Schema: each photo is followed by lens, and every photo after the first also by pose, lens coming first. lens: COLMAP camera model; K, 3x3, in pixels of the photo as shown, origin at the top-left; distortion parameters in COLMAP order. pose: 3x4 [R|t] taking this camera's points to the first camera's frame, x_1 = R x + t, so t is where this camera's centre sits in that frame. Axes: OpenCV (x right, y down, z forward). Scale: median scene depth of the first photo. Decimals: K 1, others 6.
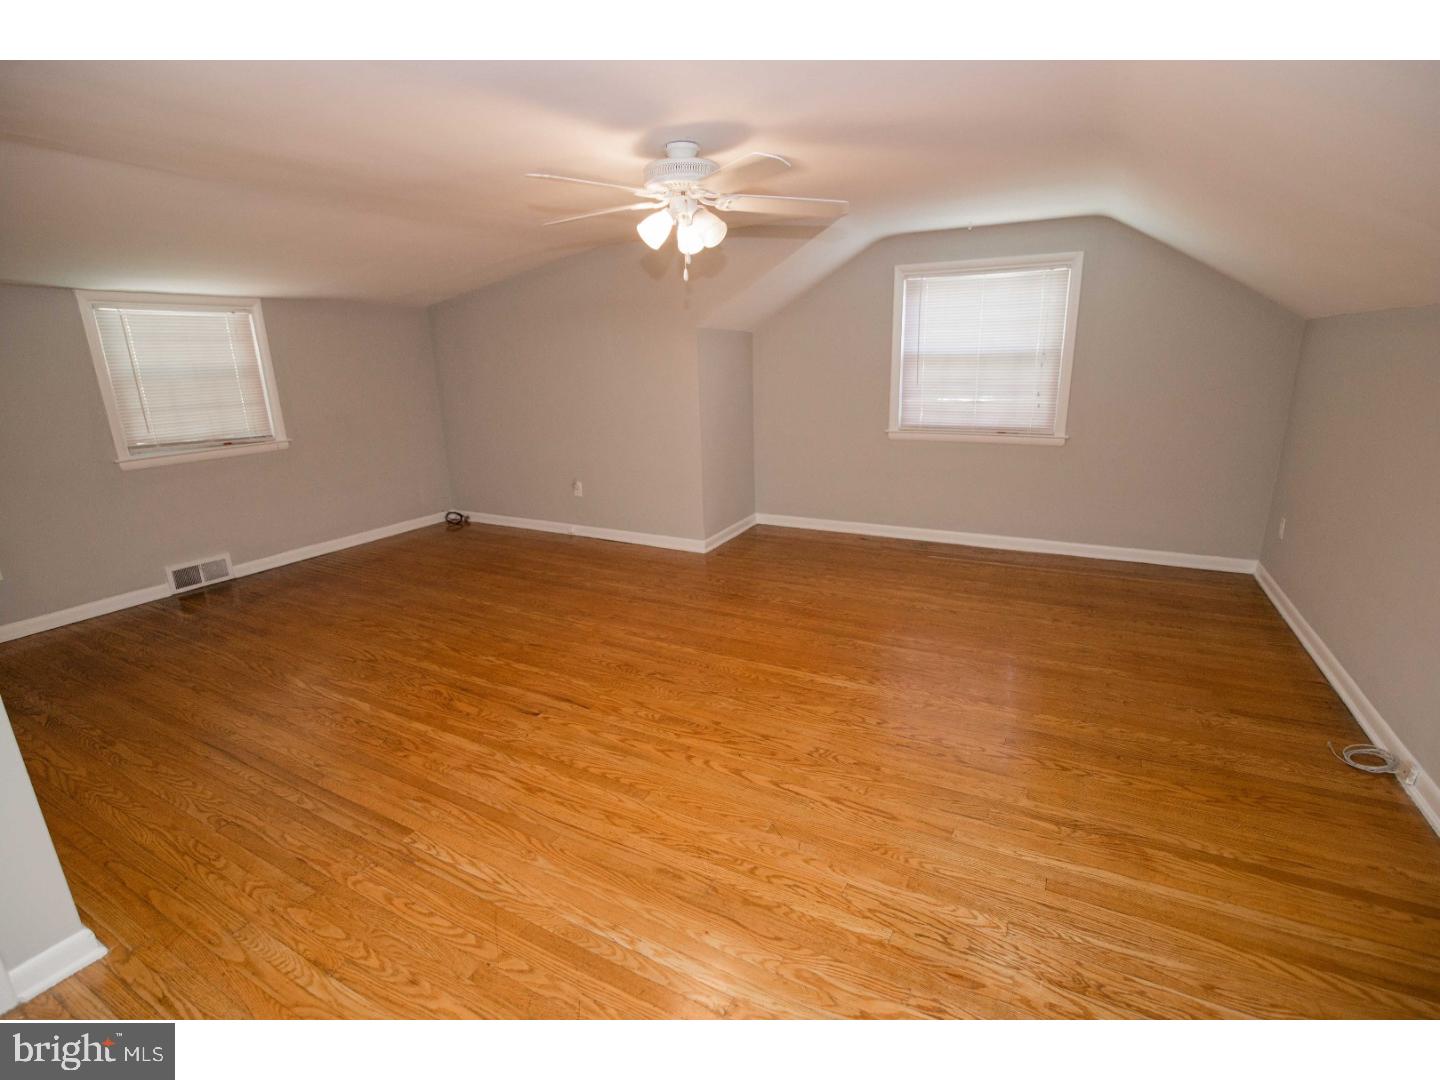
lens RADIAL K [[658.0, 0, 723.5], [0, 658.0, 540.3], [0, 0, 1]] dist [-0.015214, 0.000693]
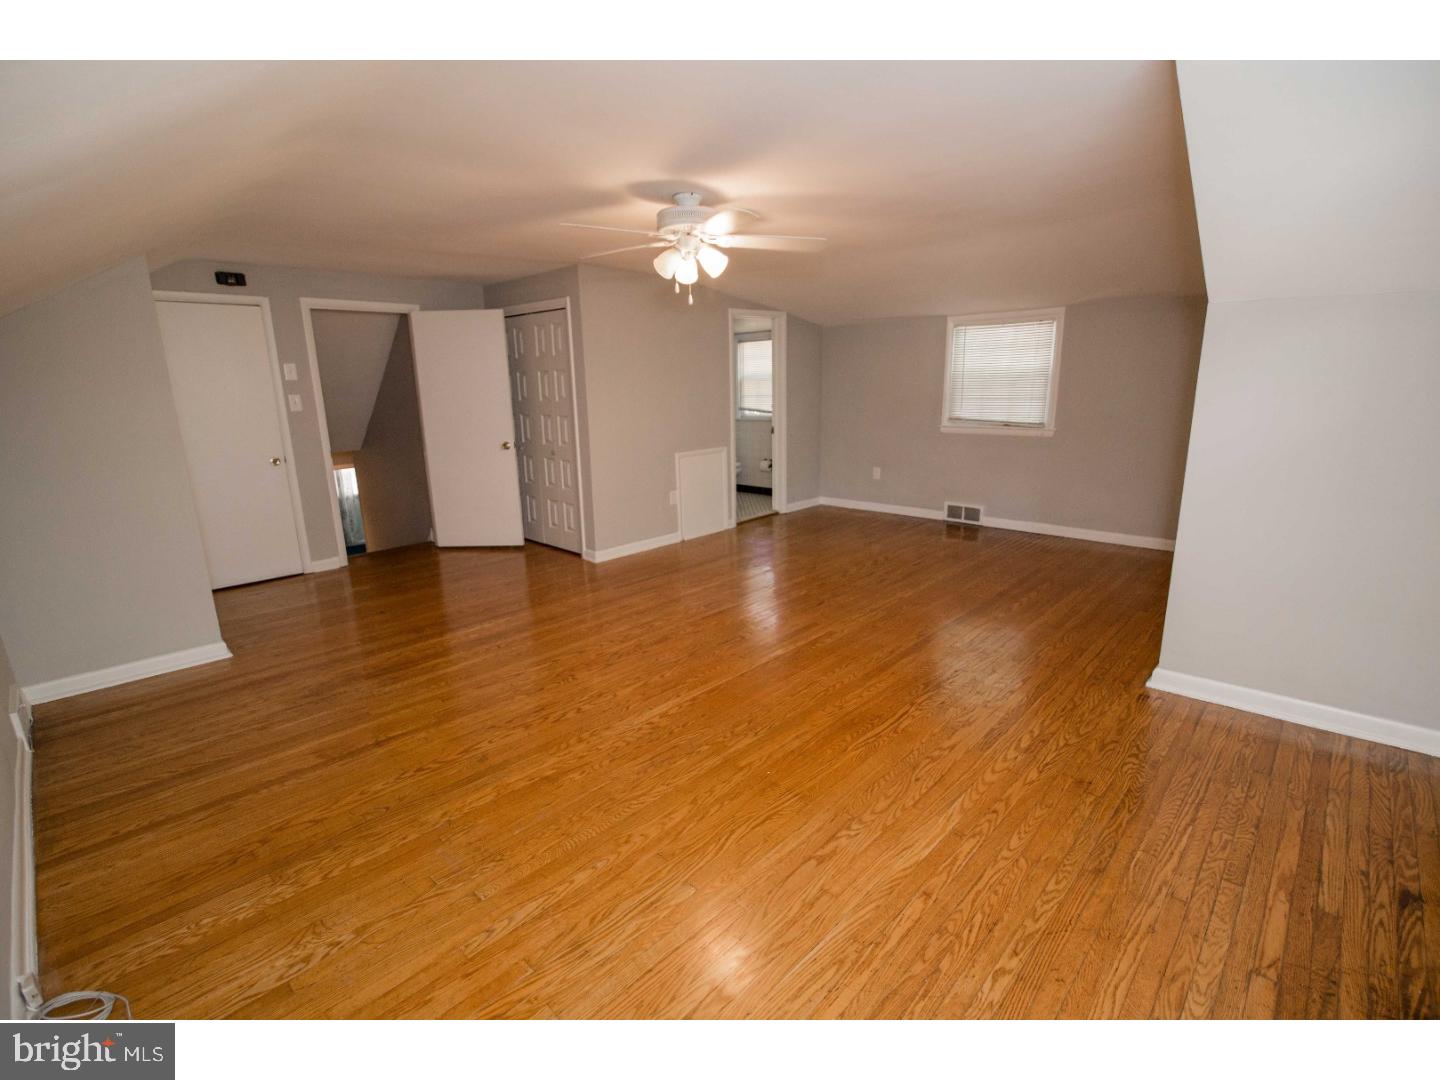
lens RADIAL K [[658.0, 0, 718.3], [0, 658.0, 534.4], [0, 0, 1]] dist [-0.015214, 0.000693]
pose [[-0.272974, 0.244940, -0.930317, 0.808278], [-0.234702, 0.920867, 0.311319, -0.271853], [0.932952, 0.303329, -0.193885, 0.977247]]
